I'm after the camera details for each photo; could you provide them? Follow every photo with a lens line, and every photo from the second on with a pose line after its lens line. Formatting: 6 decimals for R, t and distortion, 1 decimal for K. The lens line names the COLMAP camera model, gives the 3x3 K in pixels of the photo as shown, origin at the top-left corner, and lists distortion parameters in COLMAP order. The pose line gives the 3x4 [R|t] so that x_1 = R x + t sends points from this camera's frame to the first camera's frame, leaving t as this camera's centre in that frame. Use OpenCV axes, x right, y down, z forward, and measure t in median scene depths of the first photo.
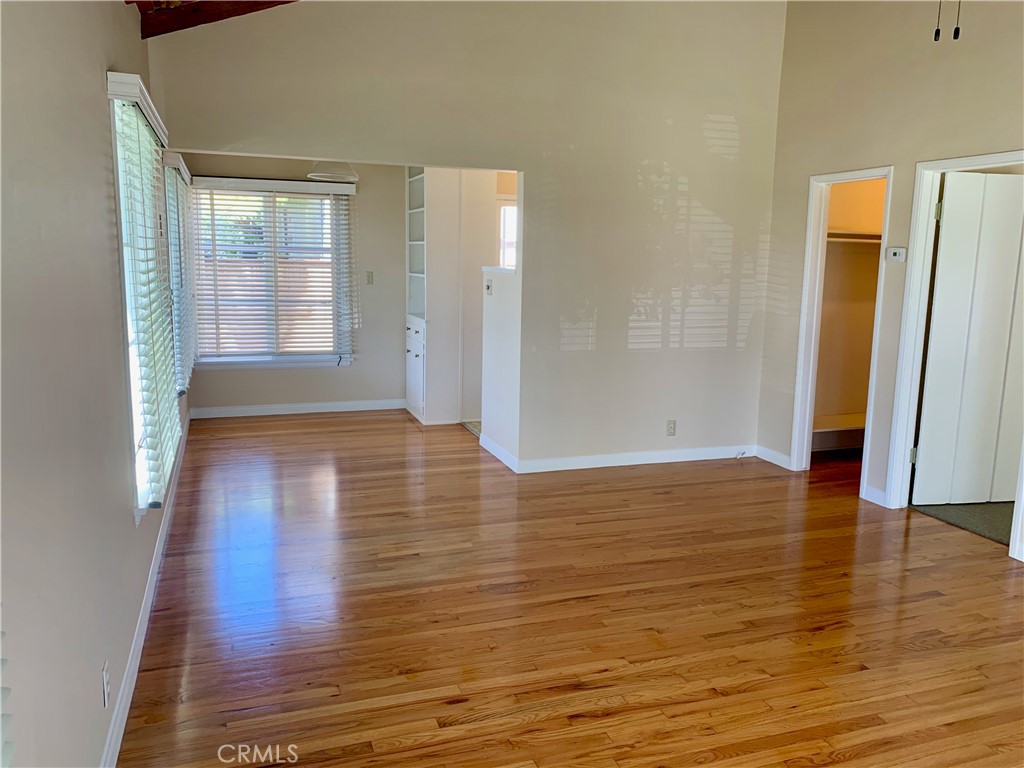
lens RADIAL K [[793.5, 0, 518.0], [0, 793.5, 376.0], [0, 0, 1]] dist [0.091871, -0.155554]
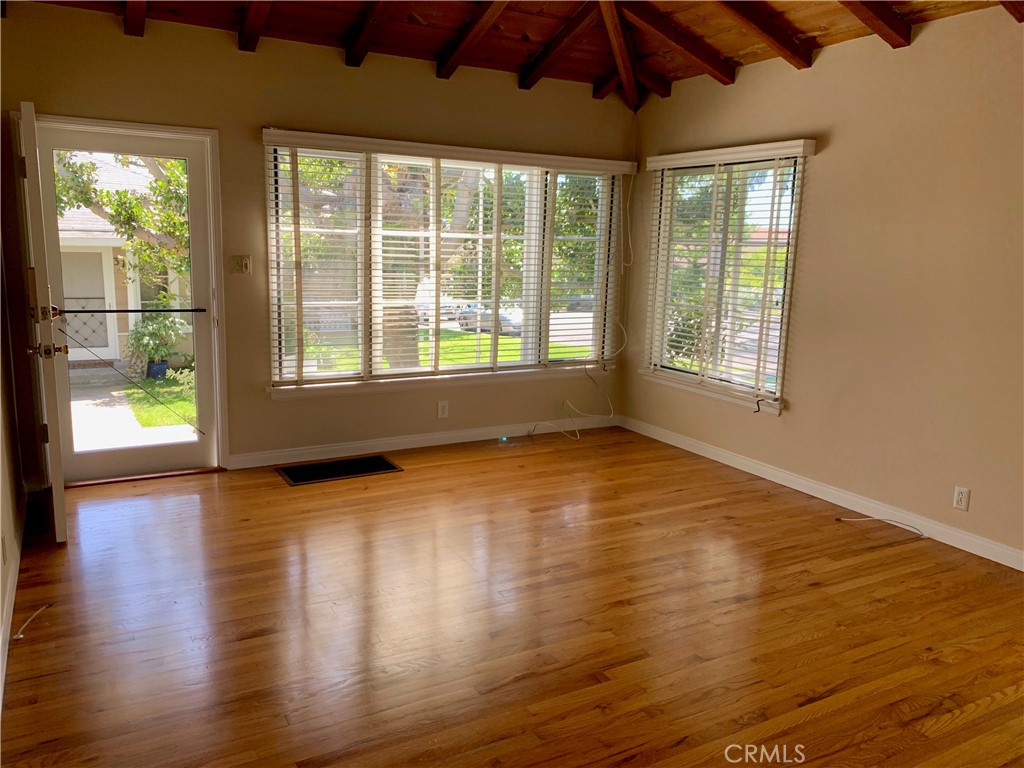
lens RADIAL K [[793.5, 0, 518.0], [0, 793.5, 376.0], [0, 0, 1]] dist [0.091871, -0.155554]
pose [[-0.983327, -0.018990, -0.180854, 0.284577], [-0.076422, 0.945602, 0.316223, -0.131668], [0.165011, 0.324771, -0.931287, 0.888643]]
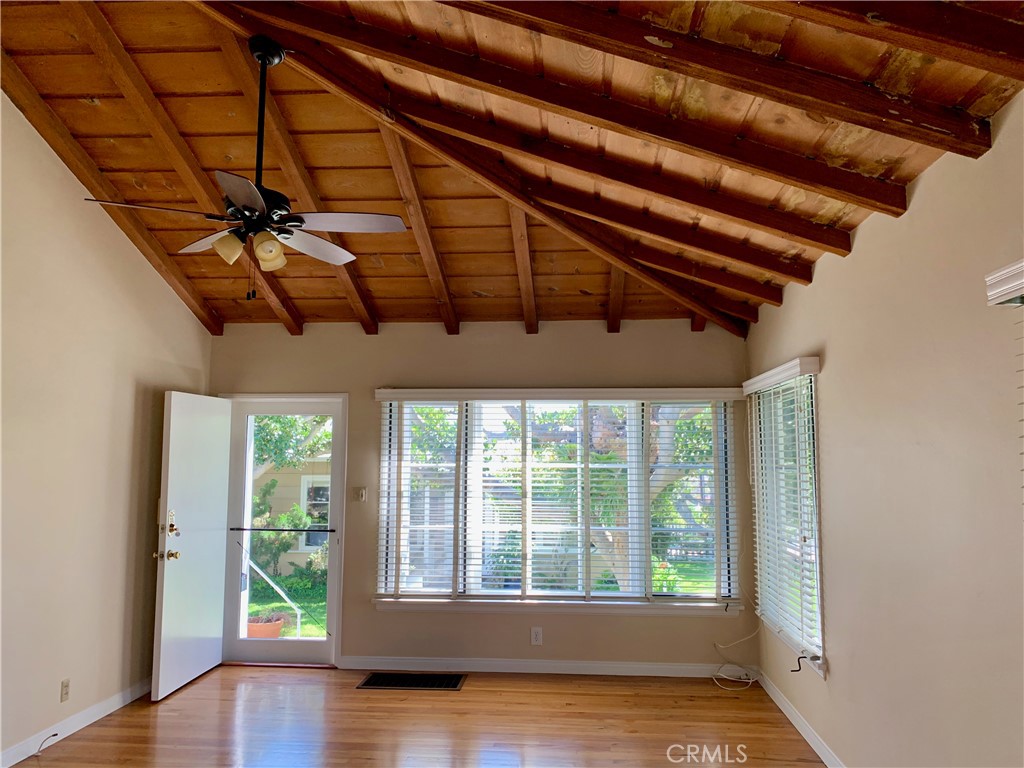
lens RADIAL K [[793.5, 0, 518.0], [0, 793.5, 376.0], [0, 0, 1]] dist [0.091871, -0.155554]
pose [[-0.912123, 0.017895, 0.409526, -0.167149], [0.040044, 0.998158, 0.045572, -0.148013], [-0.407956, 0.057966, -0.911159, 0.883419]]
